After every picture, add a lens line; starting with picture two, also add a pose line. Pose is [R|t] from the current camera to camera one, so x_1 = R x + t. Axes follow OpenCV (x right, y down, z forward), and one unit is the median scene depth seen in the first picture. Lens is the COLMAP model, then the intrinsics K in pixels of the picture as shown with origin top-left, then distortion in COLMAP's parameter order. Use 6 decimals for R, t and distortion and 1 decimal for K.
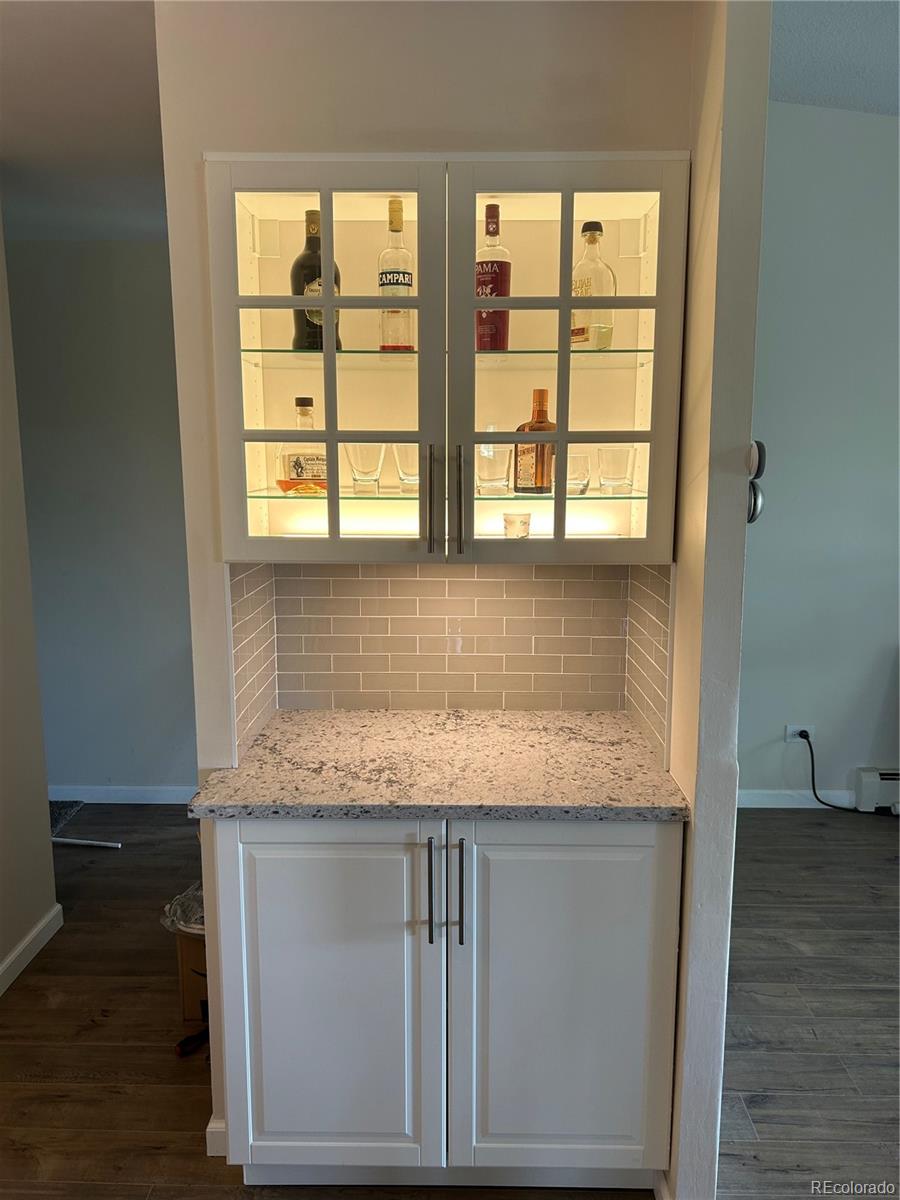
lens RADIAL K [[899.5, 0, 449.7], [0, 899.5, 601.2], [0, 0, 1]] dist [0.001749, -0.022719]
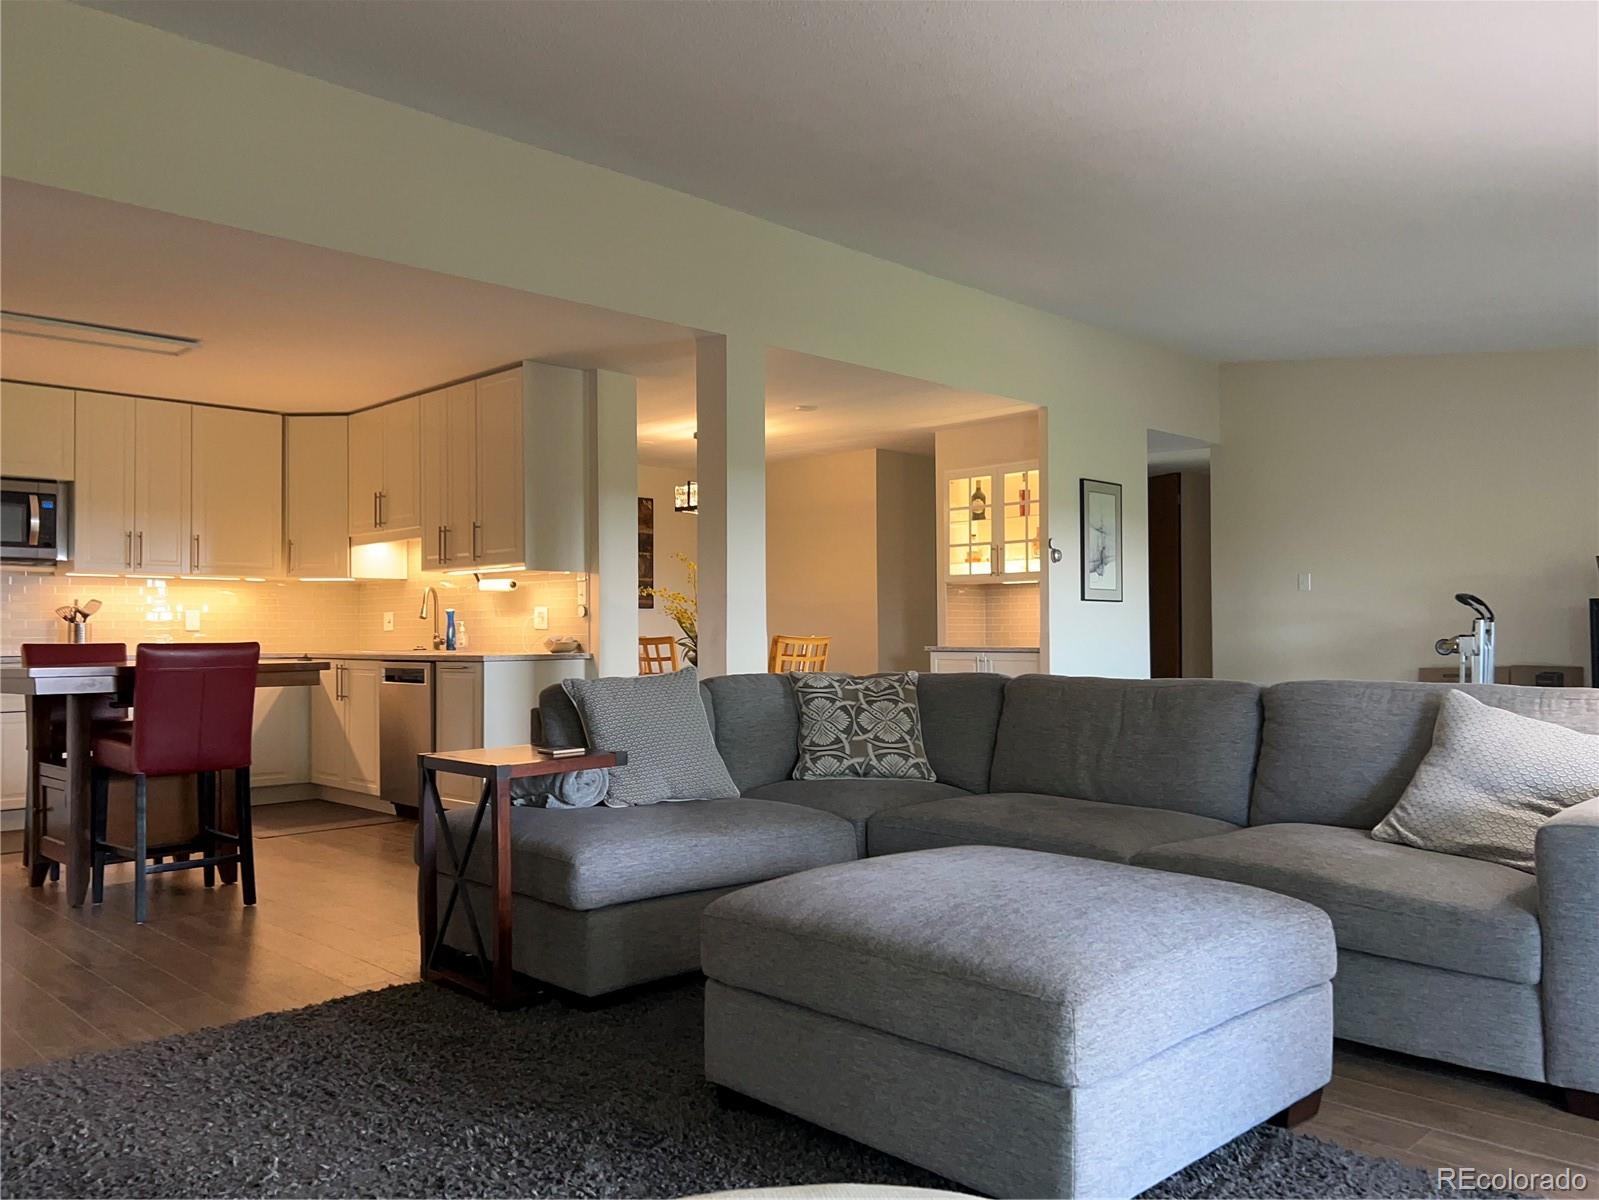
lens RADIAL K [[1198.6, 0, 805.3], [0, 1198.6, 608.5], [0, 0, 1]] dist [0.001749, -0.022719]
pose [[0.704354, -0.022764, -0.709484, 2.671857], [-0.112060, 0.983387, -0.142801, 0.786024], [0.700948, 0.180087, 0.690102, -2.580055]]
